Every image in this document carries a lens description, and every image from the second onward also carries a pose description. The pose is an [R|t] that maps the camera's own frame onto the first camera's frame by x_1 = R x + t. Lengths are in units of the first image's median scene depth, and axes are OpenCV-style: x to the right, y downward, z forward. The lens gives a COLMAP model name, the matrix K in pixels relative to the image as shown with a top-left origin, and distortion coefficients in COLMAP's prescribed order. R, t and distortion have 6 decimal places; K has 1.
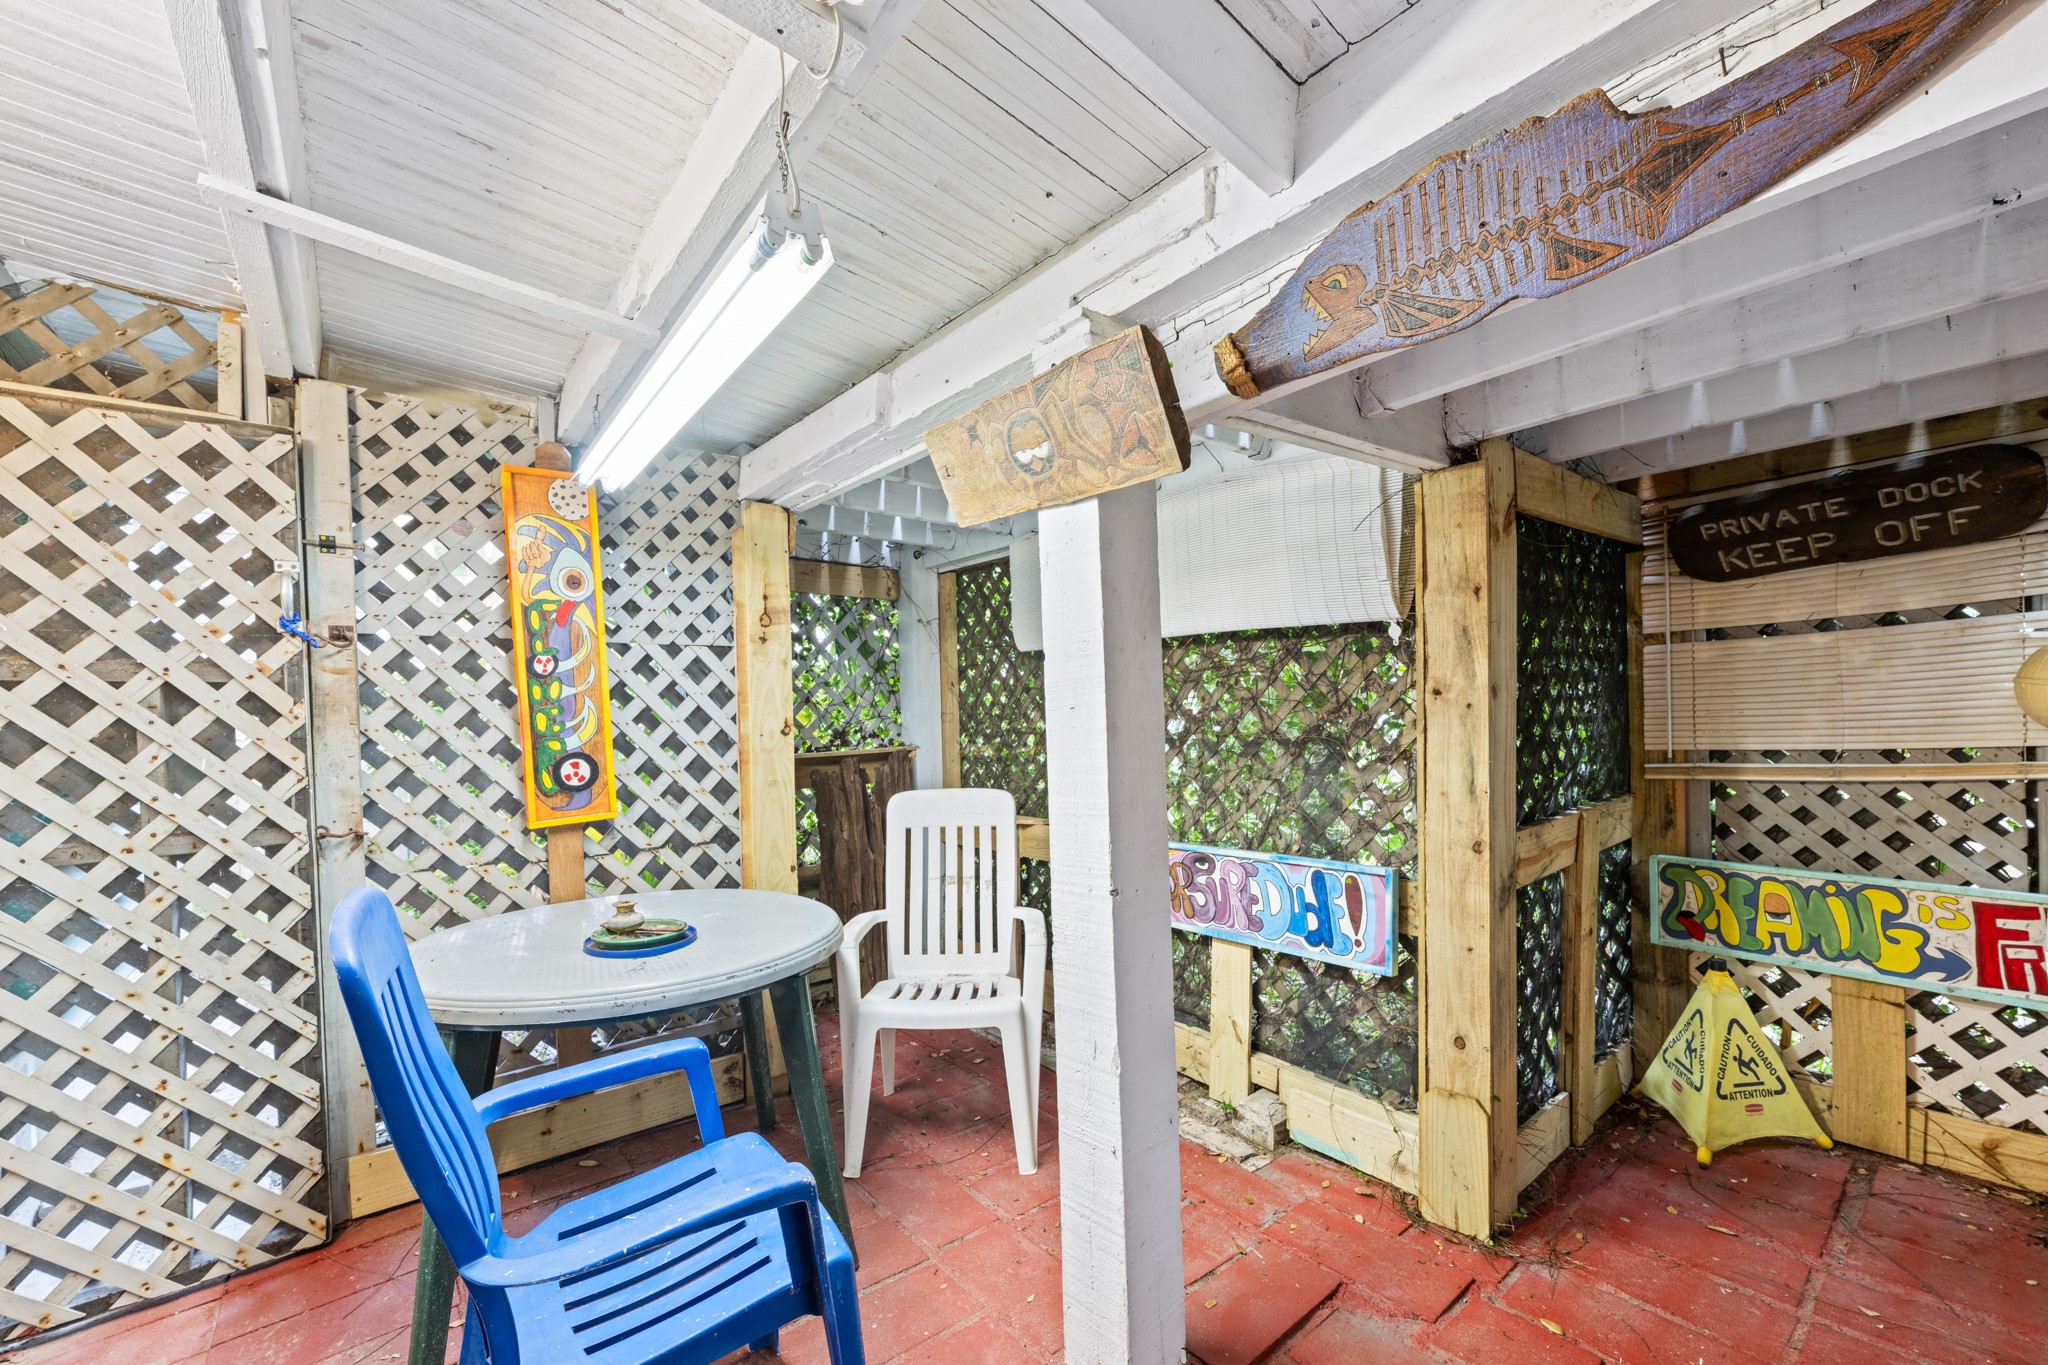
lens RADIAL K [[820.9, 0, 1010.4], [0, 820.9, 729.6], [0, 0, 1]] dist [-0.002843, -0.000263]
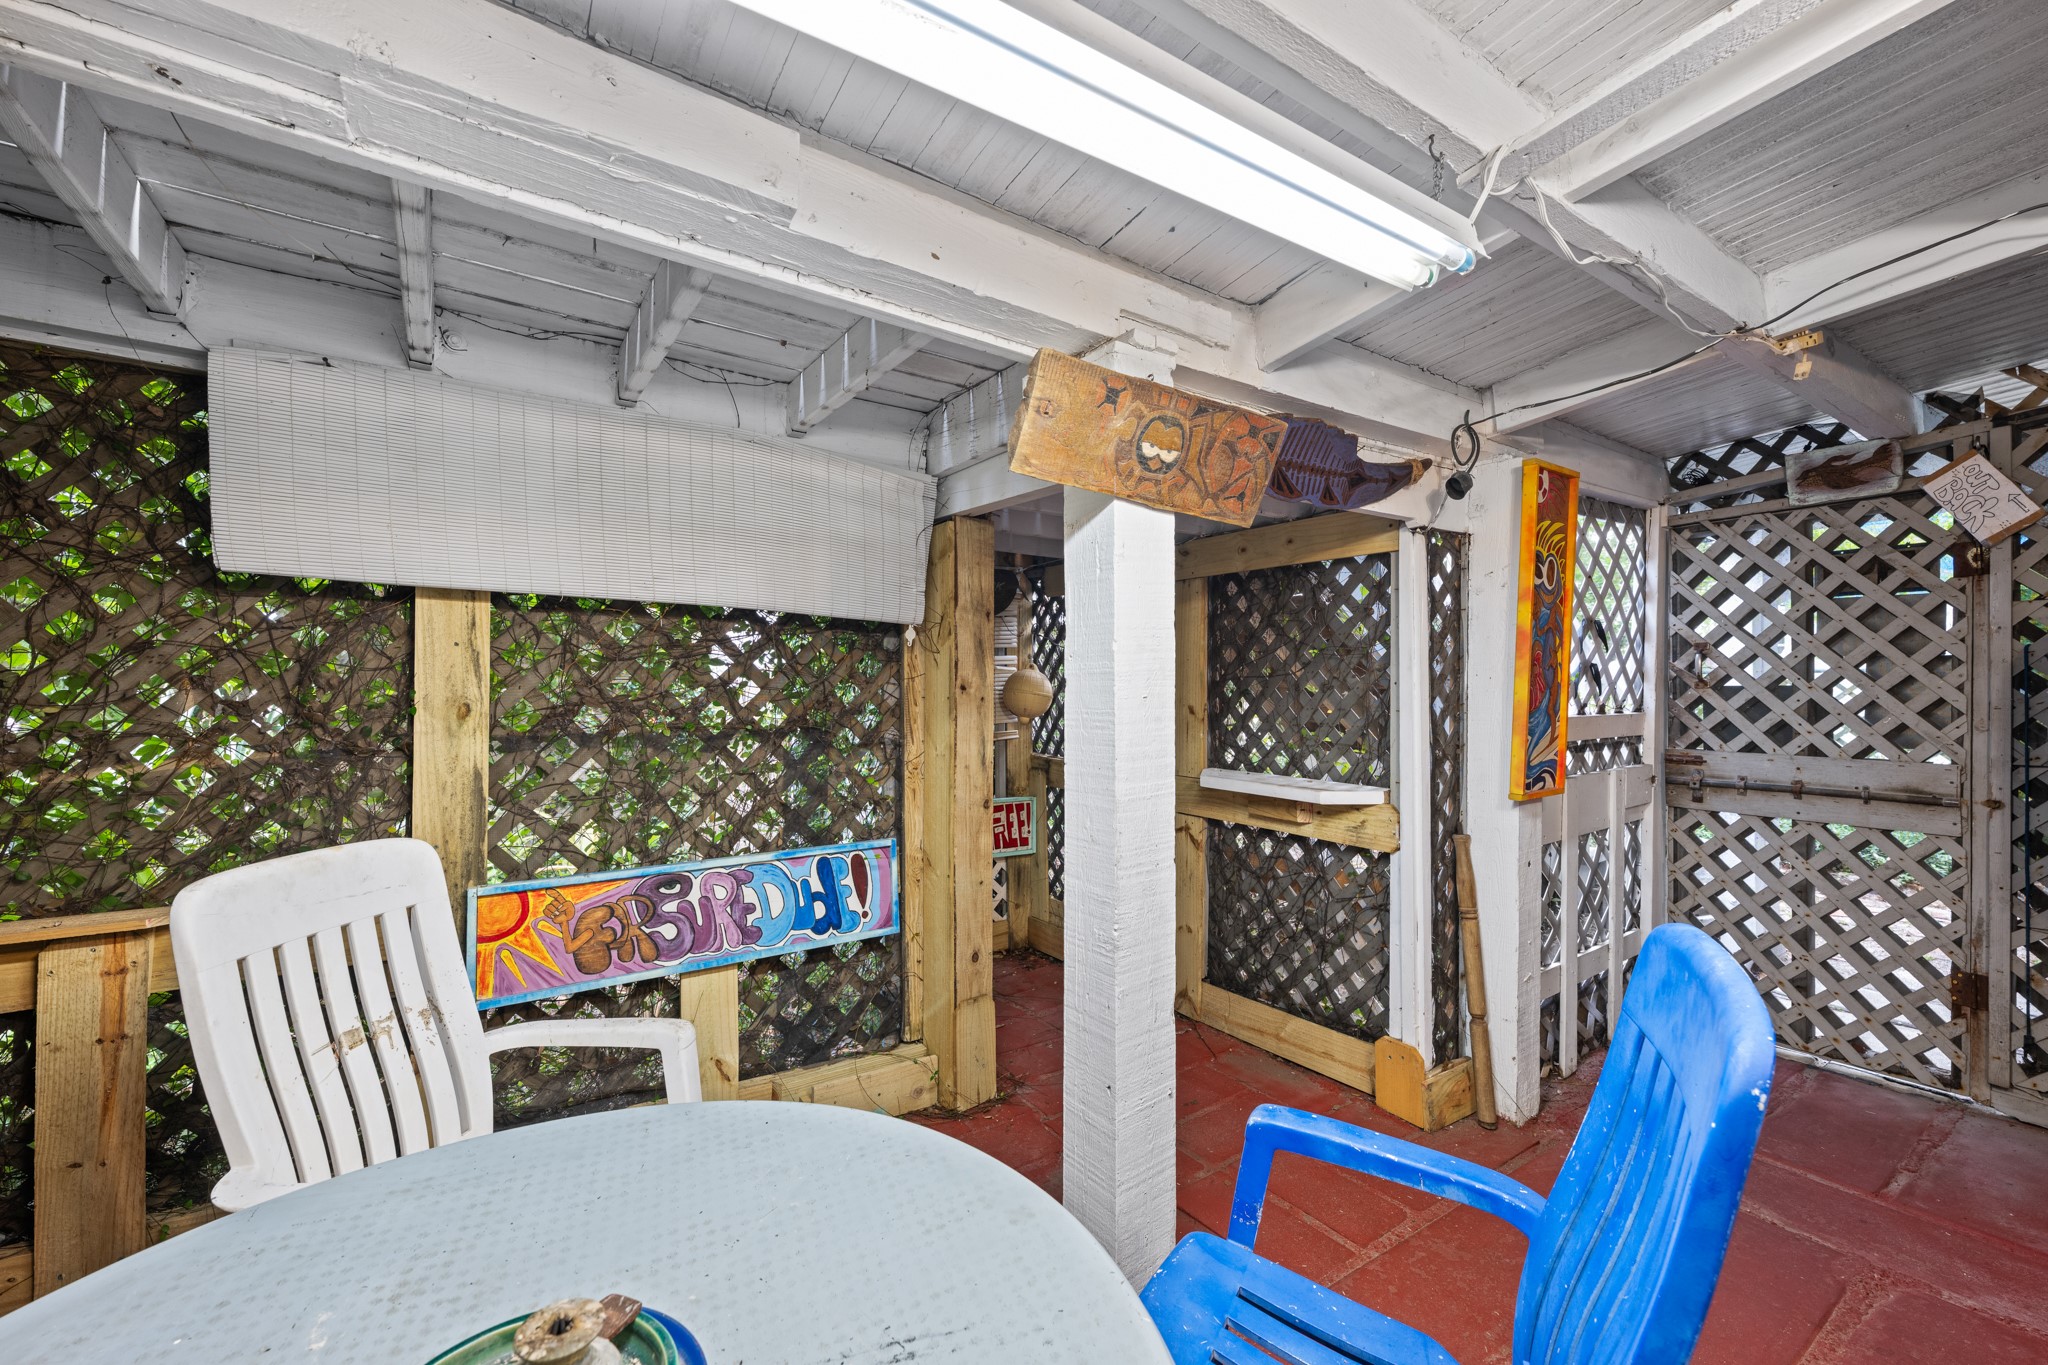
lens RADIAL K [[820.9, 0, 1023.8], [0, 820.9, 688.5], [0, 0, 1]] dist [-0.002843, -0.000263]
pose [[0.079842, 0.029223, 0.996379, -0.618804], [0.010088, 0.999495, -0.030123, -0.004174], [-0.996757, 0.012456, 0.079507, 0.663498]]
